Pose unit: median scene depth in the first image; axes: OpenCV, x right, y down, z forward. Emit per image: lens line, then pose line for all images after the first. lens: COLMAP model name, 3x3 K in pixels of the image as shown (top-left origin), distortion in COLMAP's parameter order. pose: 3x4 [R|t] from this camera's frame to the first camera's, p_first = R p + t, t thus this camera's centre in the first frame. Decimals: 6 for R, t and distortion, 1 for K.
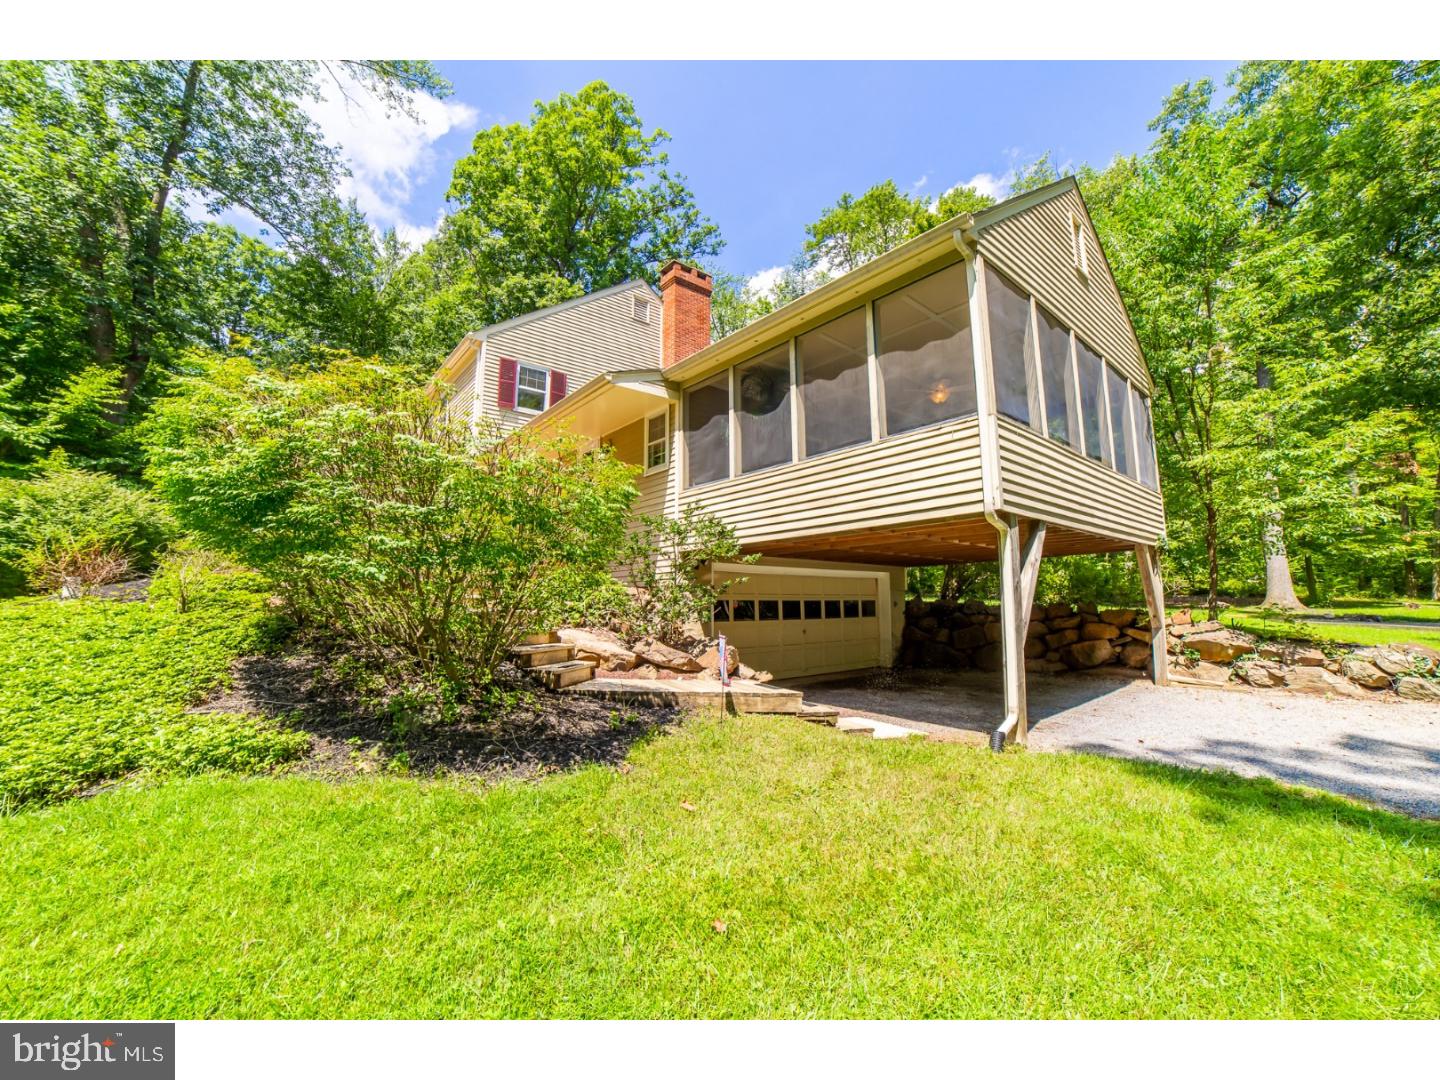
lens RADIAL K [[598.0, 0, 720.0], [0, 598.0, 540.0], [0, 0, 1]] dist [0.000036, 0.000222]
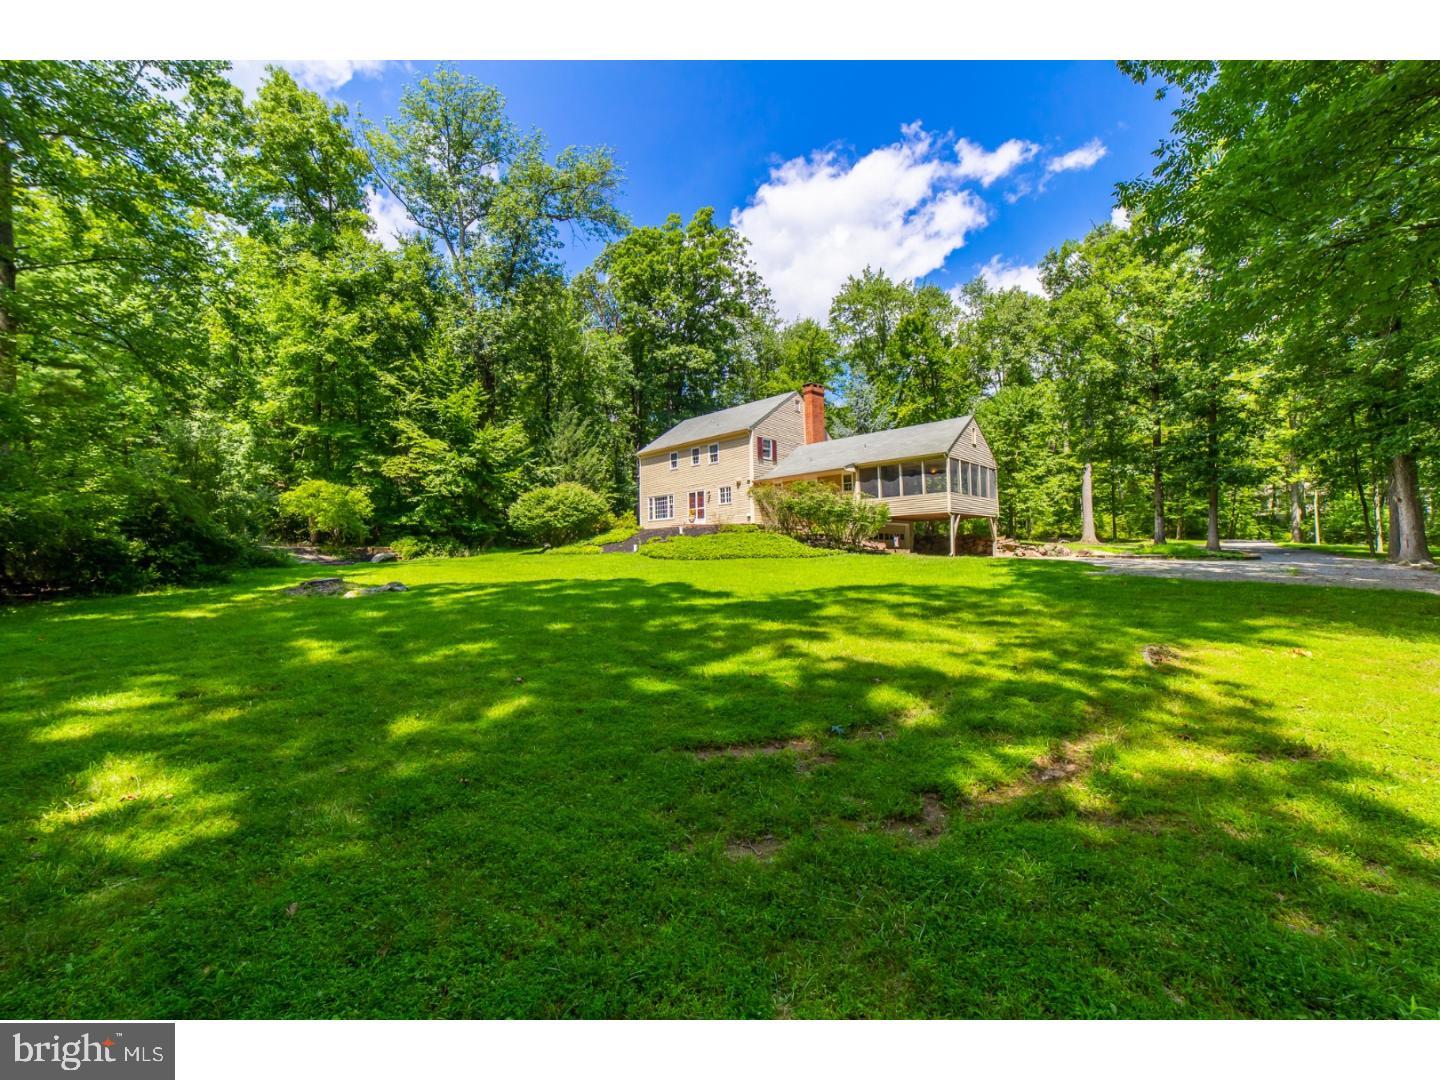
lens RADIAL K [[573.2, 0, 720.0], [0, 573.2, 540.0], [0, 0, 1]] dist [0.000163, 0.000091]
pose [[0.997899, 0.003106, 0.064718, -1.083221], [-0.008637, 0.996314, 0.085350, -0.125422], [-0.064214, -0.085730, 0.994247, -2.247709]]
